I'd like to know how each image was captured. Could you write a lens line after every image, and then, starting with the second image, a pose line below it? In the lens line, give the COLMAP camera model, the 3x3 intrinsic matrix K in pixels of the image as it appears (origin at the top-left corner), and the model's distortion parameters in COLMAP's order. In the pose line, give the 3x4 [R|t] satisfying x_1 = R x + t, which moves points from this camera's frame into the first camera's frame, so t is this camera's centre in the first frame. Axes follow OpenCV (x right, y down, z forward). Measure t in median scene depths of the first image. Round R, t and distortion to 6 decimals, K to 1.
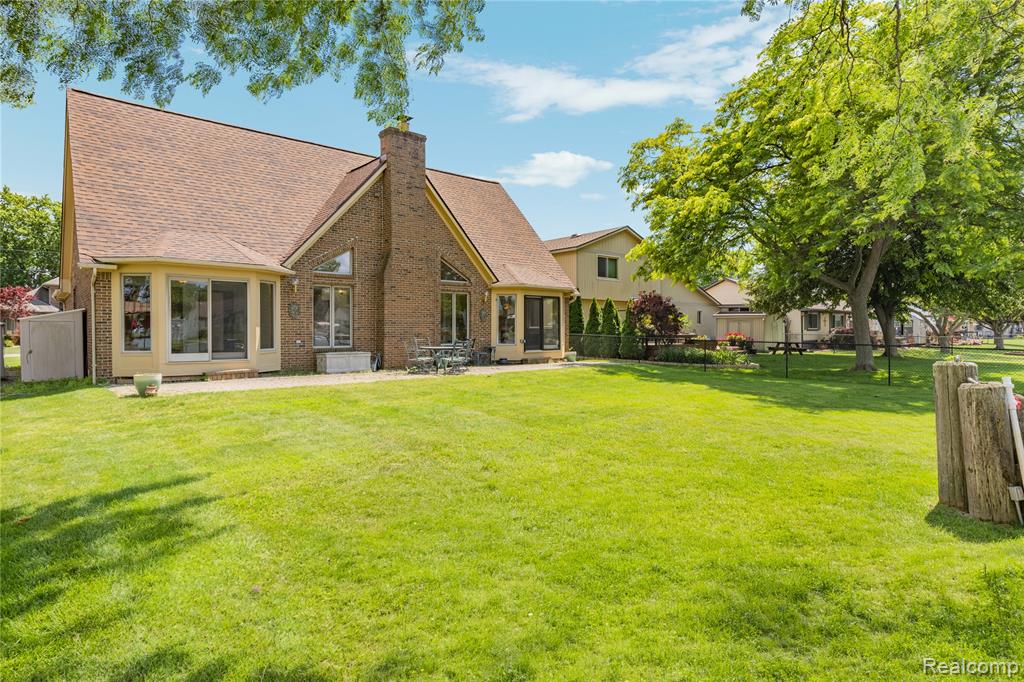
lens RADIAL K [[564.0, 0, 508.9], [0, 564.0, 331.5], [0, 0, 1]] dist [0.001042, 0.000703]
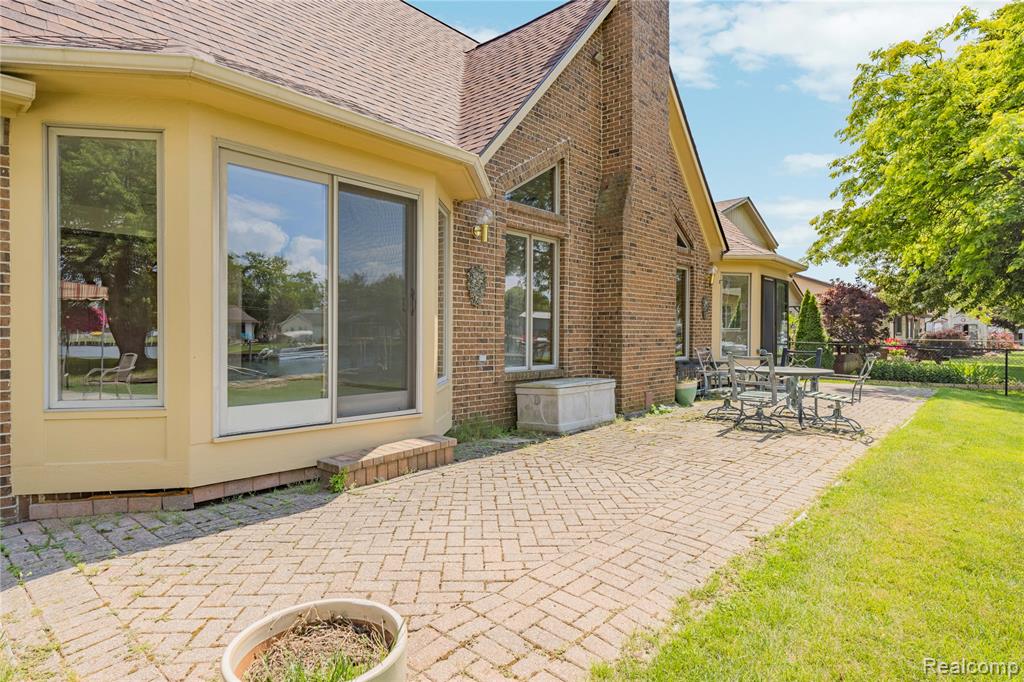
lens RADIAL K [[564.0, 0, 508.9], [0, 564.0, 331.5], [0, 0, 1]] dist [0.001042, 0.000703]
pose [[0.991494, 0.004440, 0.130074, -0.375914], [-0.003521, 0.999967, -0.007288, 0.000789], [-0.130102, 0.006768, 0.991478, 0.524577]]
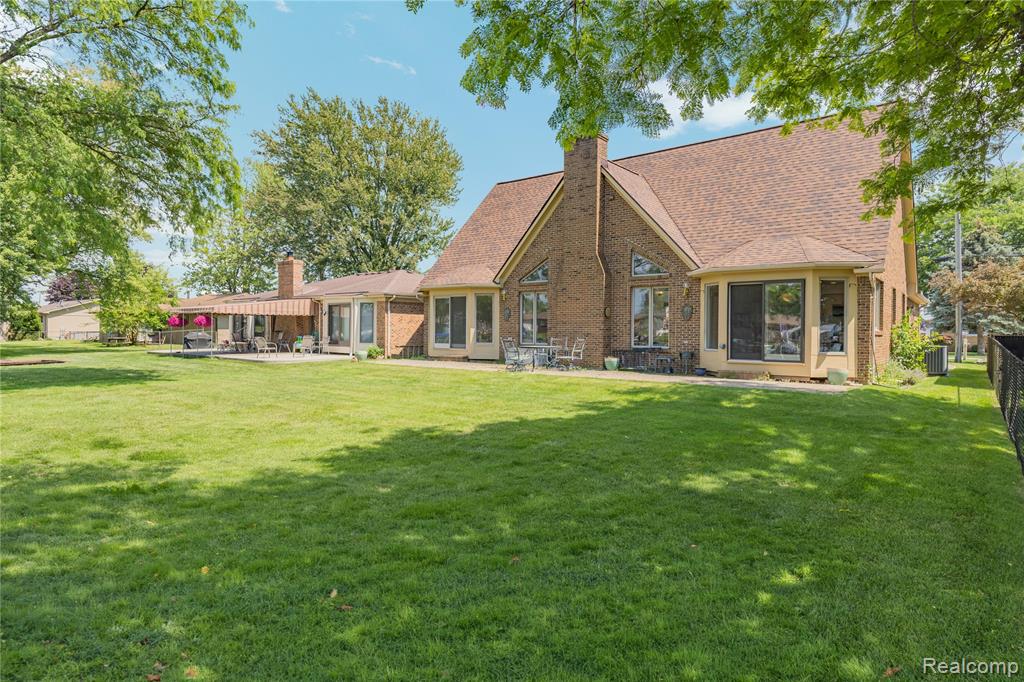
lens RADIAL K [[564.0, 0, 508.9], [0, 564.0, 331.5], [0, 0, 1]] dist [0.001042, 0.000703]
pose [[0.175272, 0.003748, -0.984513, 0.818029], [-0.011230, 0.999935, 0.001807, 0.000005], [0.984456, 0.010739, 0.175302, 0.711286]]
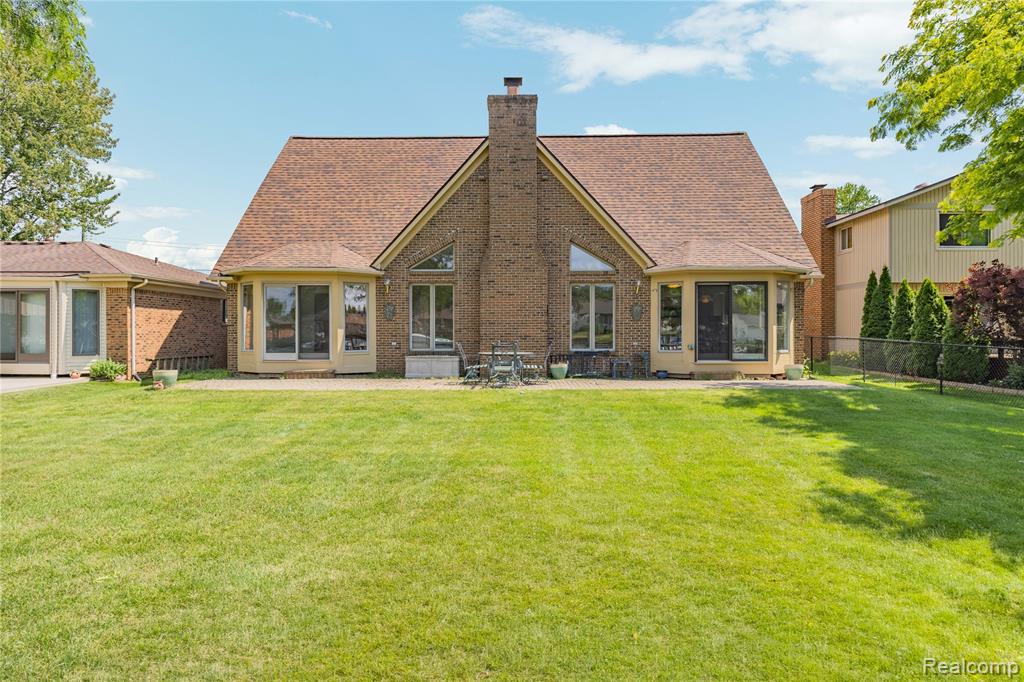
lens RADIAL K [[564.0, 0, 508.9], [0, 564.0, 331.5], [0, 0, 1]] dist [0.001042, 0.000703]
pose [[0.741916, 0.000269, -0.670493, 0.389656], [-0.001042, 0.999999, -0.000753, -0.001983], [0.670492, 0.001258, 0.741916, 0.379726]]
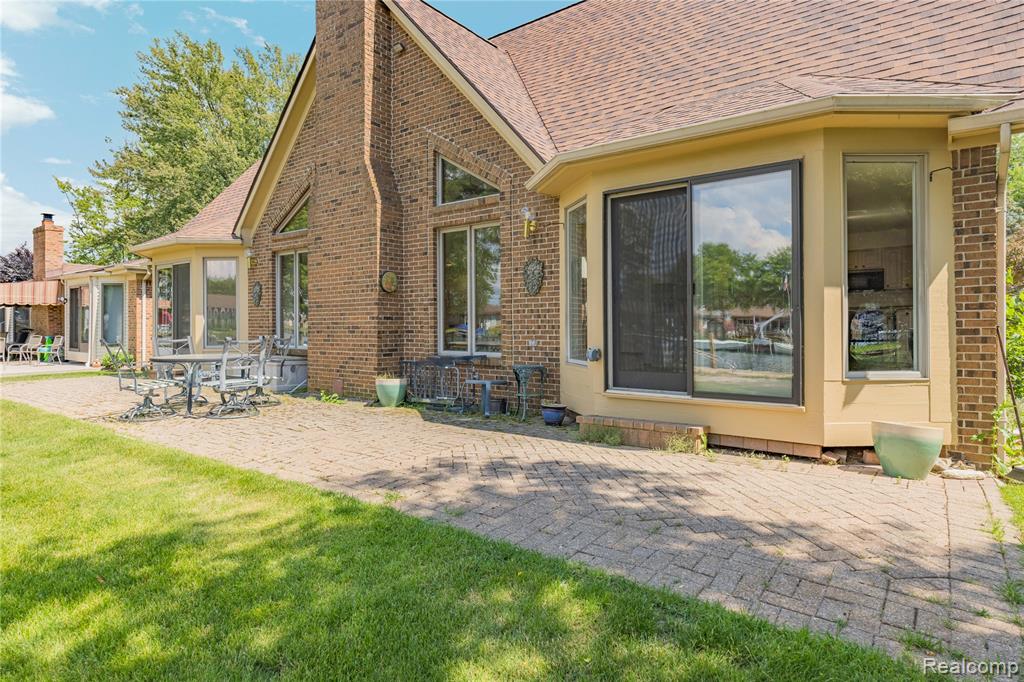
lens RADIAL K [[562.5, 0, 505.2], [0, 562.5, 320.0], [0, 0, 1]] dist [0.001494, 0.000767]
pose [[0.206343, -0.011536, -0.978412, 0.348065], [-0.001208, 0.999927, -0.012044, 0.003810], [0.978479, 0.003667, 0.206314, 1.061139]]
